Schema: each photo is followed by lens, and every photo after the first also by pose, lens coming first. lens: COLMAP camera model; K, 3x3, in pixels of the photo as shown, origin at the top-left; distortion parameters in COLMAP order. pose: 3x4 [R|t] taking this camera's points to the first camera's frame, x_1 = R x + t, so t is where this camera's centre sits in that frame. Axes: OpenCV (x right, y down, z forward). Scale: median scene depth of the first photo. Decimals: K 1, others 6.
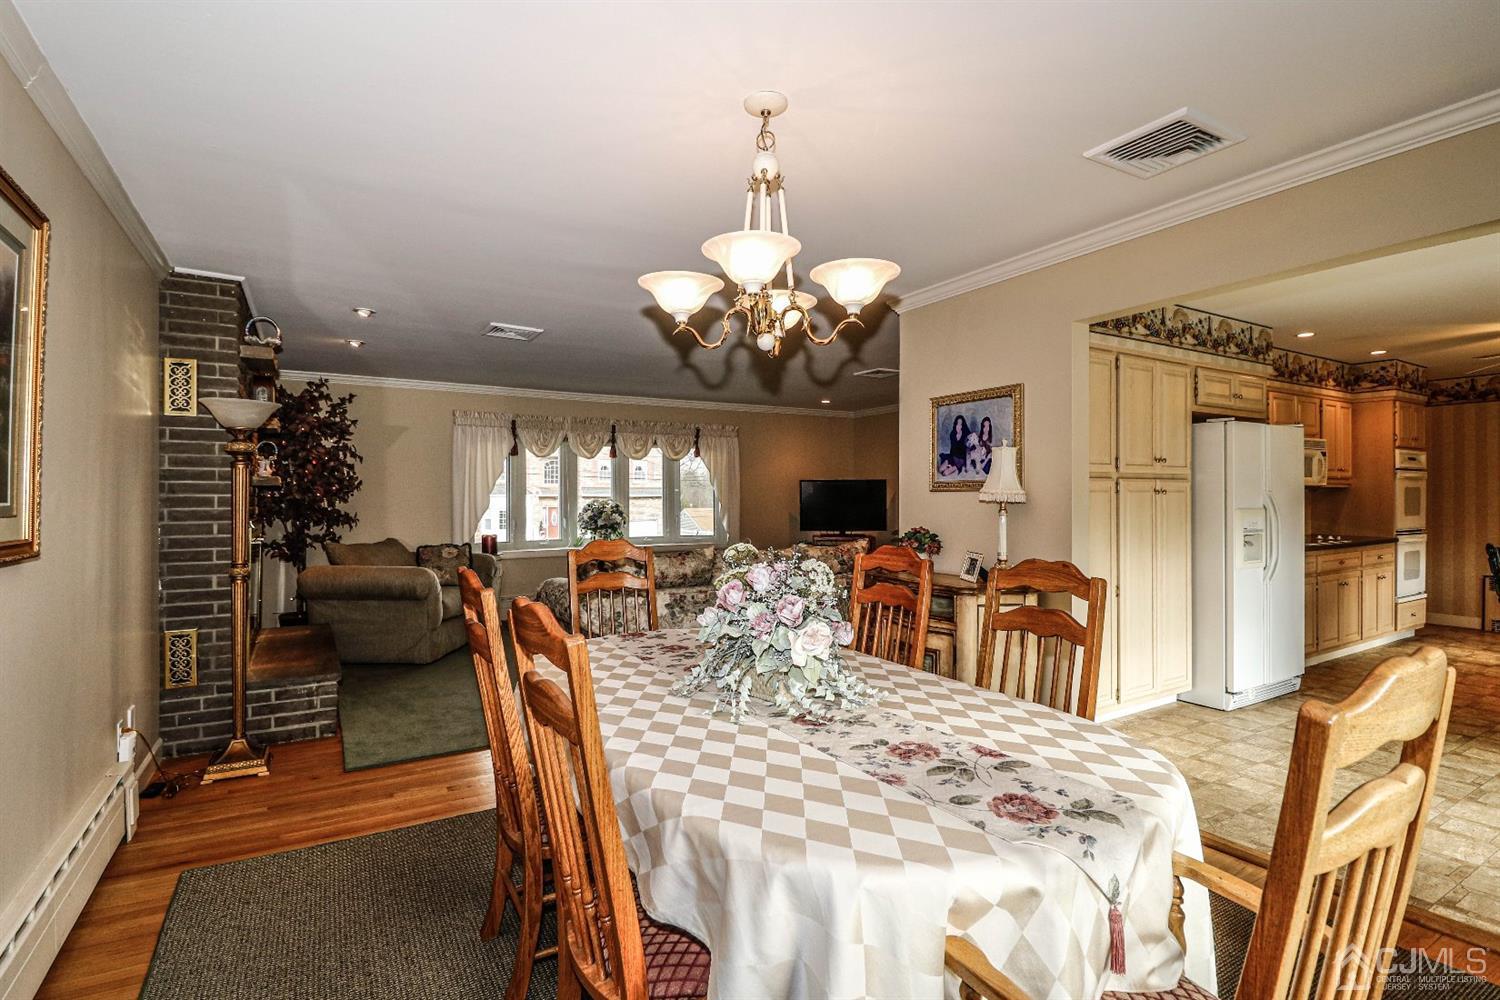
lens RADIAL K [[704.0, 0, 746.9], [0, 704.0, 493.6], [0, 0, 1]] dist [0.000883, -0.011356]
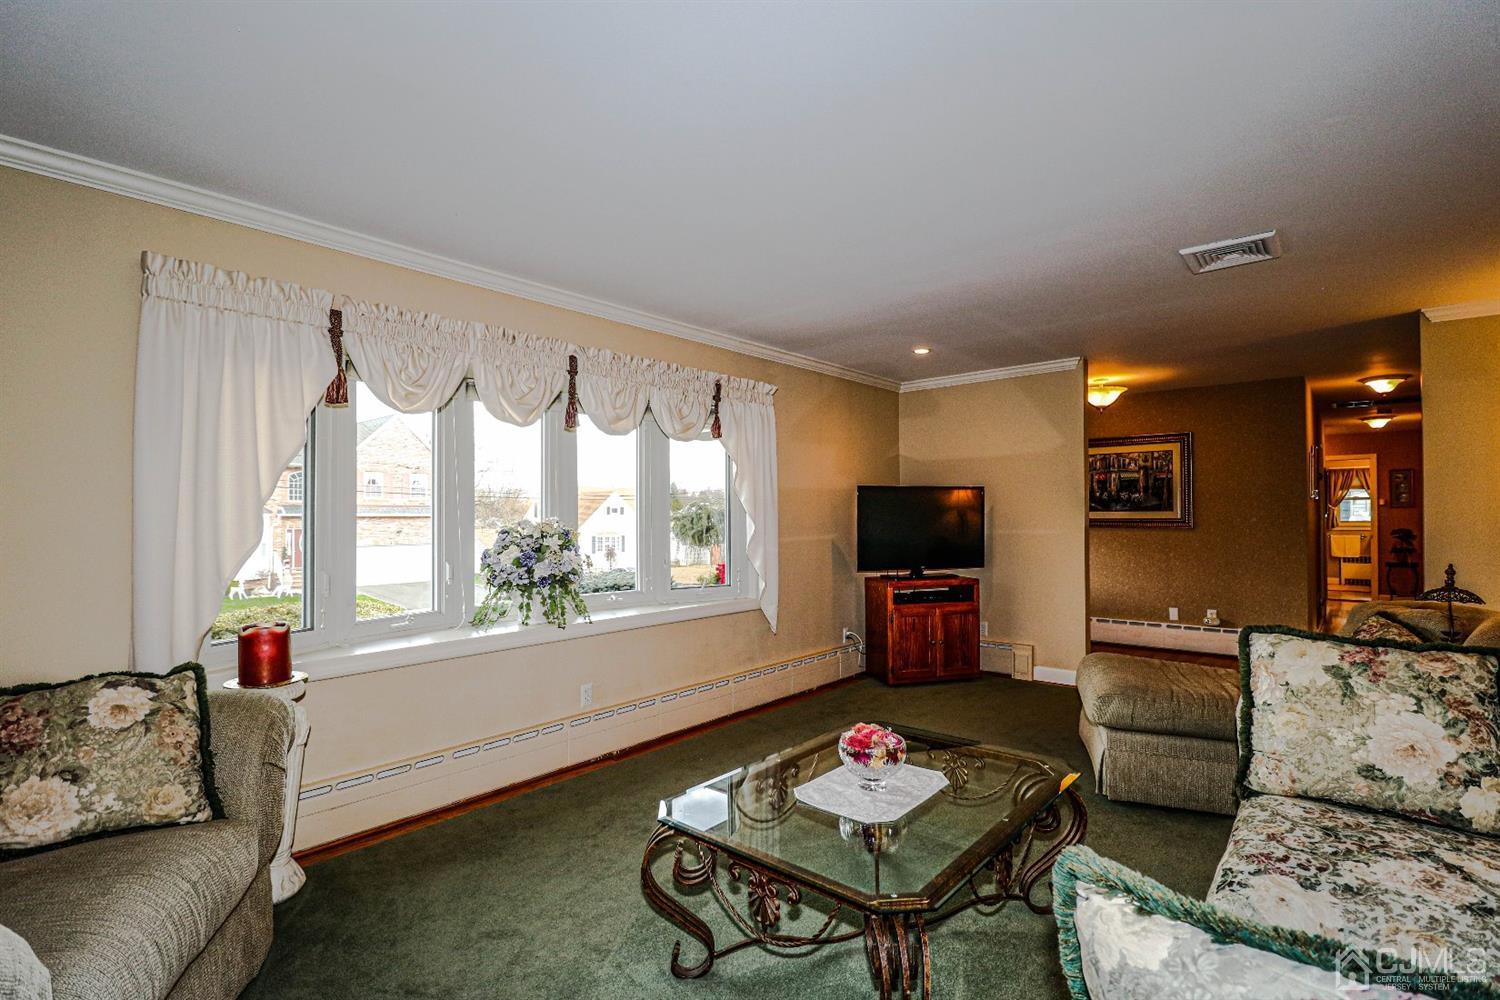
lens RADIAL K [[703.5, 0, 754.7], [0, 703.5, 501.8], [0, 0, 1]] dist [0.001011, -0.012106]
pose [[0.951081, 0.004926, 0.308902, -0.217246], [-0.000047, 0.999875, -0.015799, 0.003750], [-0.308941, 0.015011, 0.950963, 0.534272]]
